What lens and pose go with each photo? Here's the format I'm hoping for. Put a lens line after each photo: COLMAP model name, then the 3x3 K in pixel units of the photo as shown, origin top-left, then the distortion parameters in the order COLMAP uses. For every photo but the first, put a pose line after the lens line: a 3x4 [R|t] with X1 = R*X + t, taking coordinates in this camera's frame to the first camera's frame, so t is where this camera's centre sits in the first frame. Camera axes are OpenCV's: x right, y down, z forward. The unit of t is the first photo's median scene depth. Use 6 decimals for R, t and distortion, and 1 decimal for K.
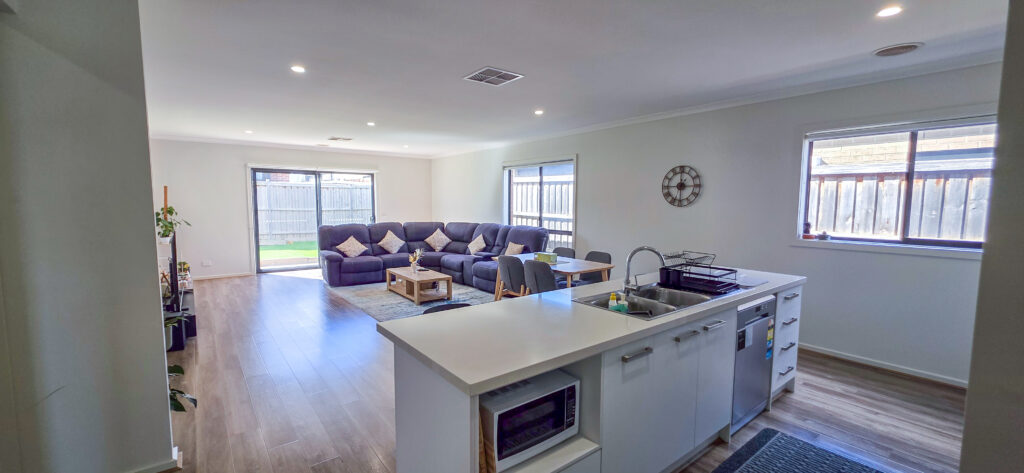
lens RADIAL K [[400.2, 0, 516.6], [0, 400.2, 239.5], [0, 0, 1]] dist [-0.001415, -0.000121]
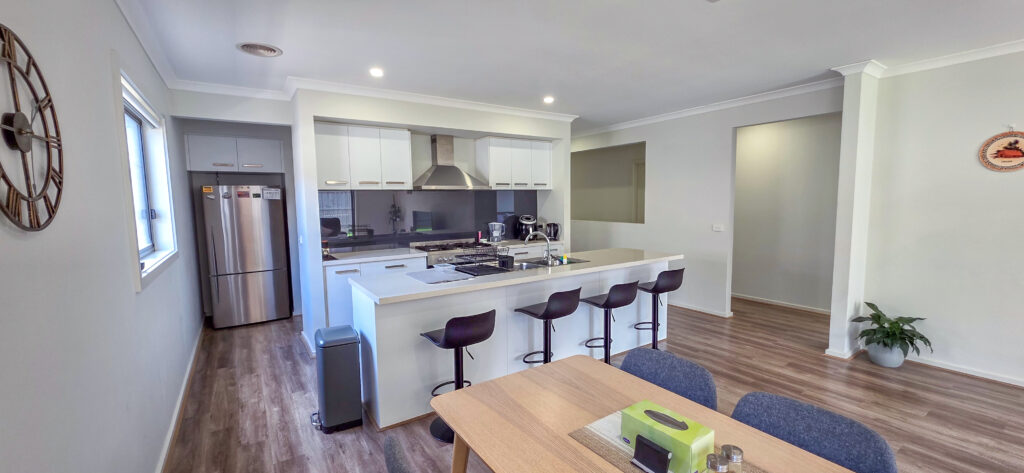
lens RADIAL K [[416.5, 0, 512.0], [0, 416.5, 236.5], [0, 0, 1]] dist [-0.000907, -0.000236]
pose [[-0.996442, -0.004858, 0.084137, 0.092747], [0.010466, 0.983476, 0.180734, -0.074339], [-0.083625, 0.180971, -0.979927, 0.765746]]
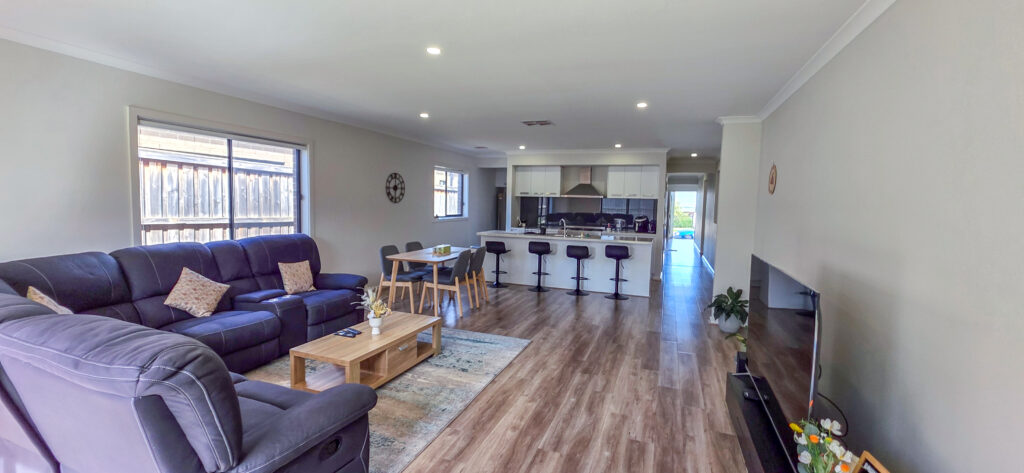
lens RADIAL K [[416.5, 0, 512.0], [0, 416.5, 236.5], [0, 0, 1]] dist [-0.000907, -0.000236]
pose [[-0.532363, -0.093117, 0.841379, -0.649275], [0.048475, 0.988947, 0.140120, -0.095653], [-0.845127, 0.115381, -0.521965, 0.912475]]
